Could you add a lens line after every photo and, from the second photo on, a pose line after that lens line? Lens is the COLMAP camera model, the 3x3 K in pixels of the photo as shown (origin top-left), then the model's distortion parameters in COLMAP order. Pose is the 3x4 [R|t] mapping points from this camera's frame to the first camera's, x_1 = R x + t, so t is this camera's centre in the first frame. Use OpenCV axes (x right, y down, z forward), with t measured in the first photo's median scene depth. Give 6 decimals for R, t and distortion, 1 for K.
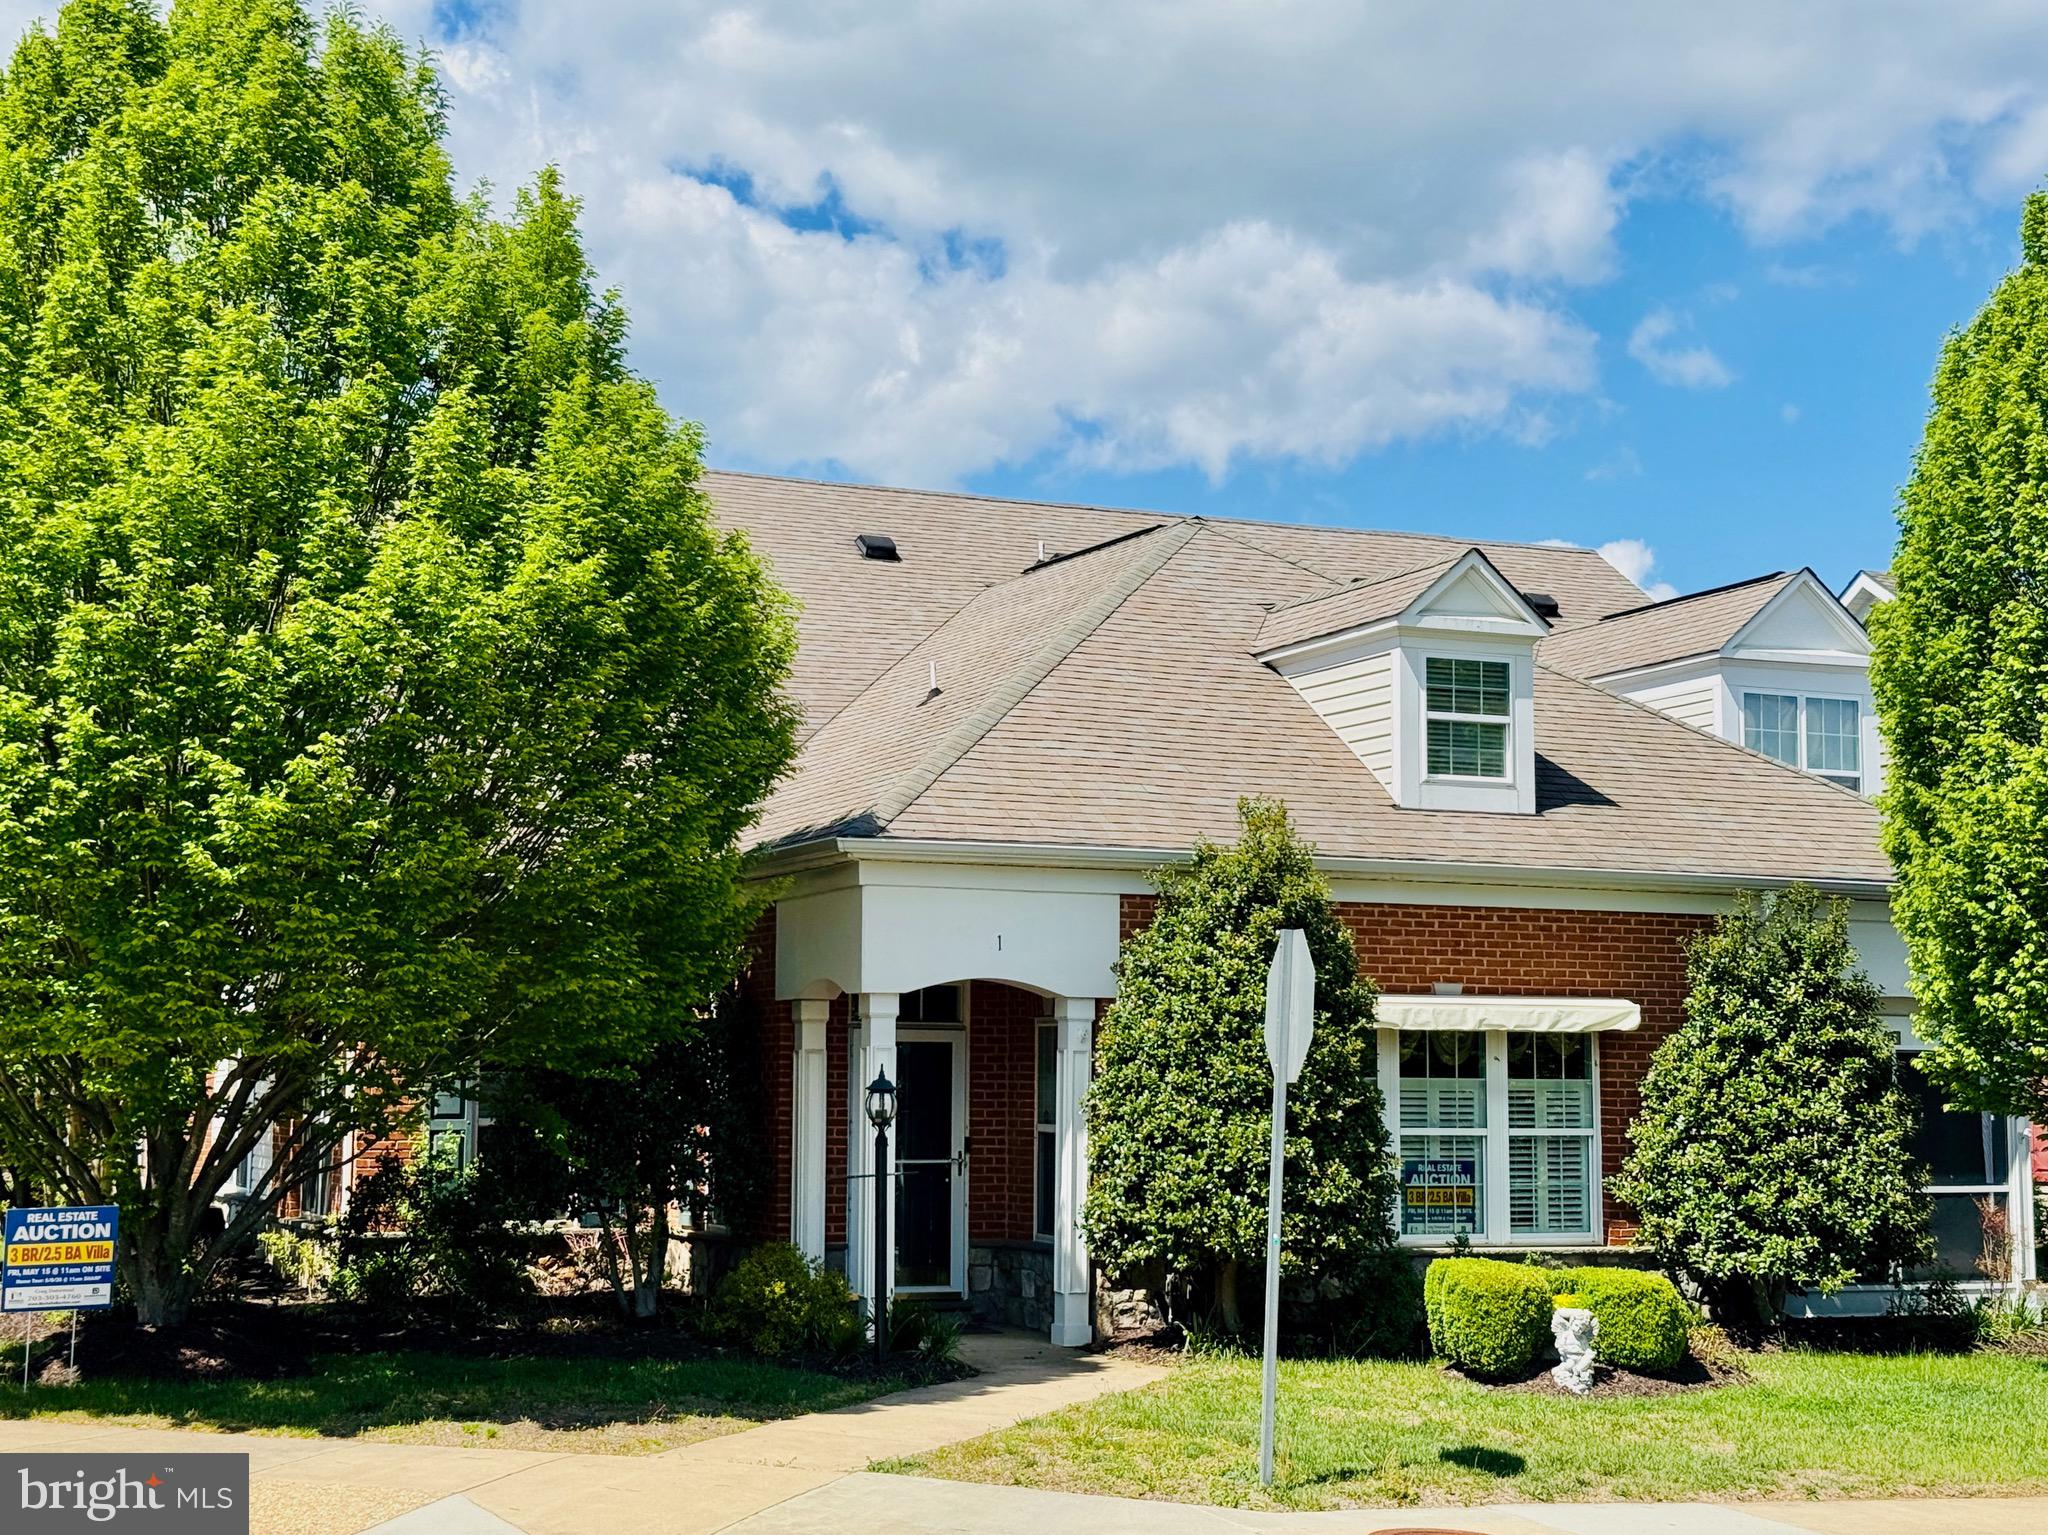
lens RADIAL K [[2897.8, 0, 1019.9], [0, 2897.8, 735.4], [0, 0, 1]] dist [0.106867, -0.012549]
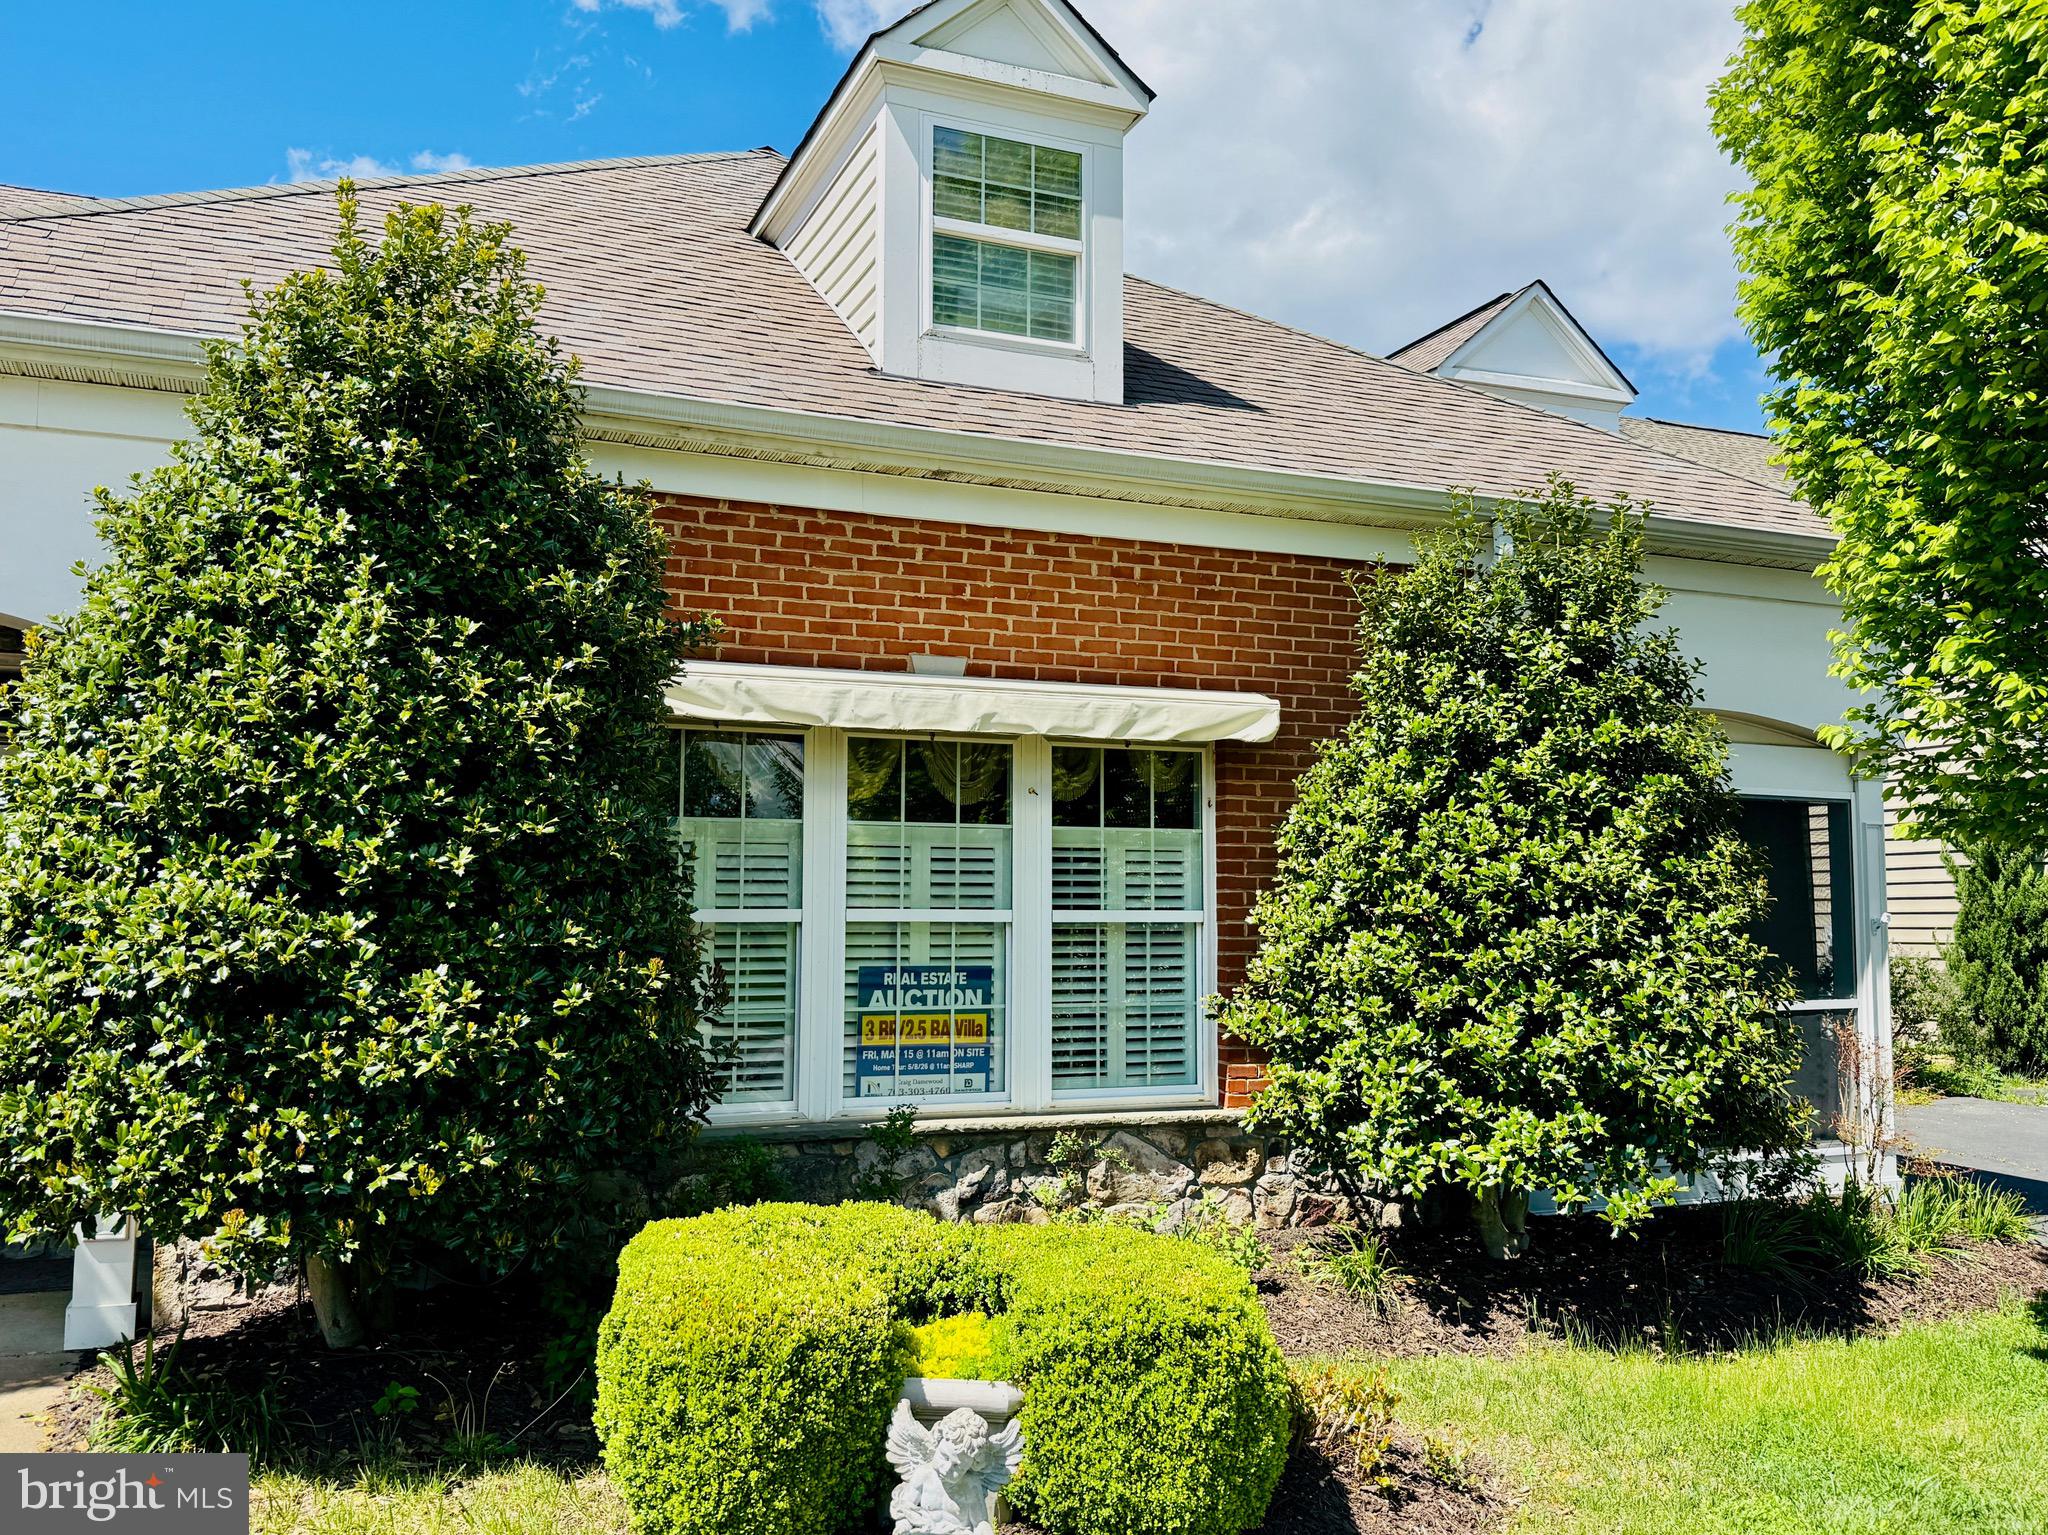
lens RADIAL K [[1667.0, 0, 1024.0], [0, 1667.0, 767.5], [0, 0, 1]] dist [0.143546, -0.221591]
pose [[0.999895, -0.003990, -0.013942, 0.173677], [0.004355, 0.999646, 0.026250, 0.101634], [0.013832, -0.026308, 0.999558, 0.693725]]
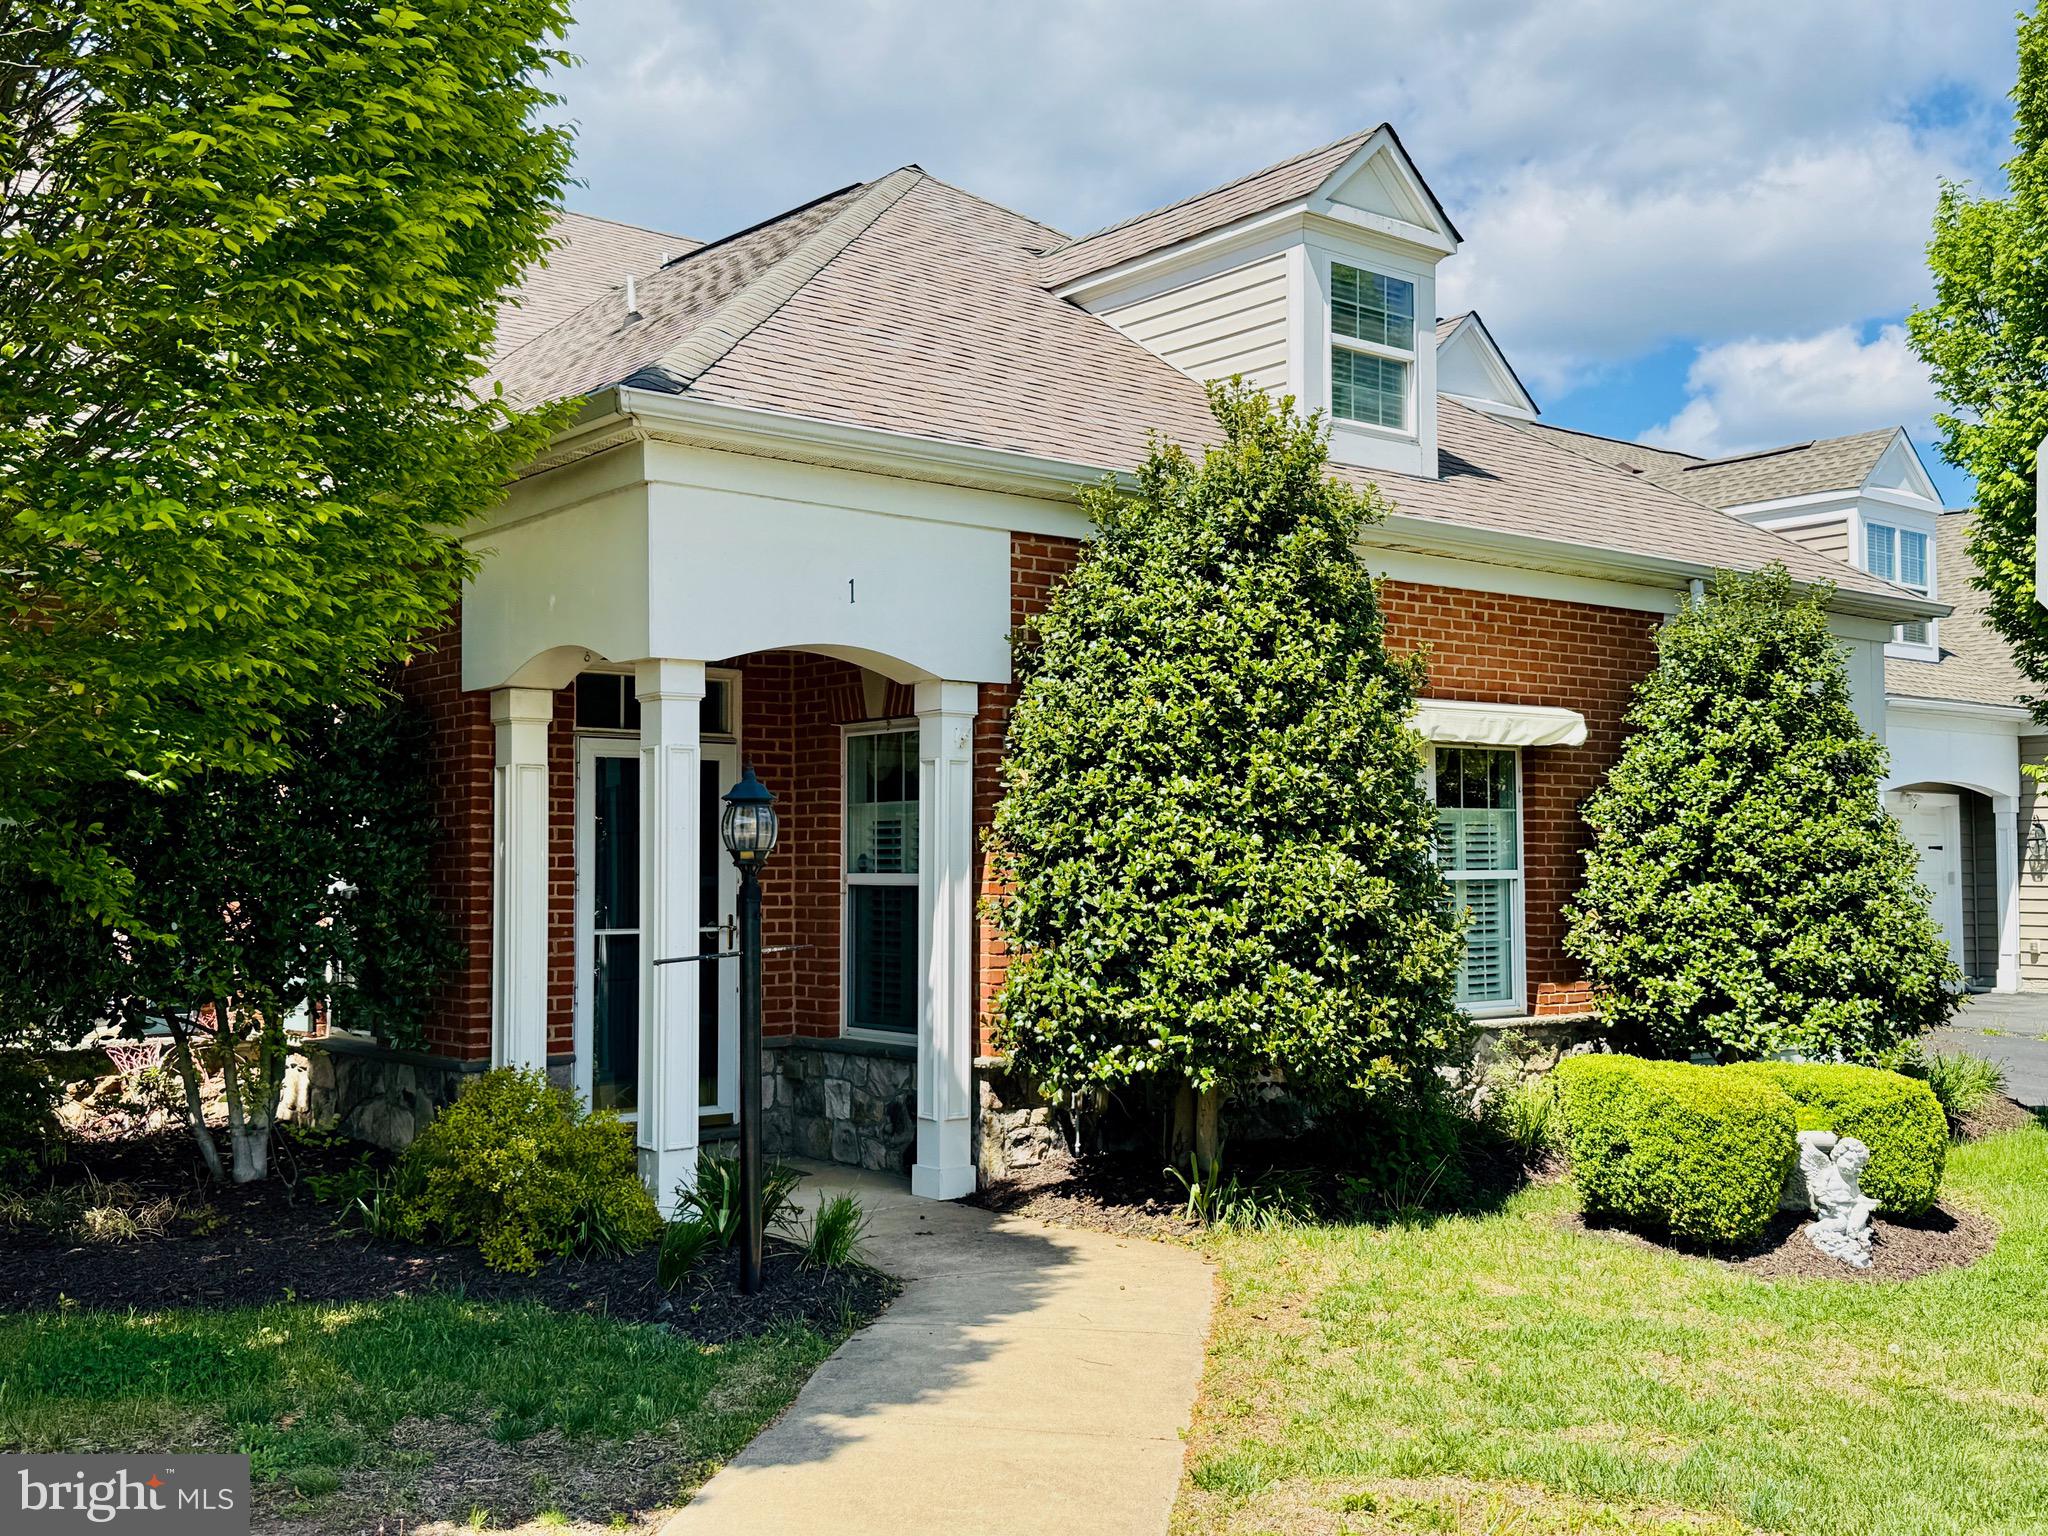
lens RADIAL K [[1986.0, 0, 998.5], [0, 1986.0, 762.7], [0, 0, 1]] dist [0.084915, -0.012884]
pose [[0.963237, 0.001580, 0.268648, -0.090803], [-0.018285, 0.998050, 0.059689, 0.079714], [-0.268029, -0.062407, 0.961387, 0.543369]]
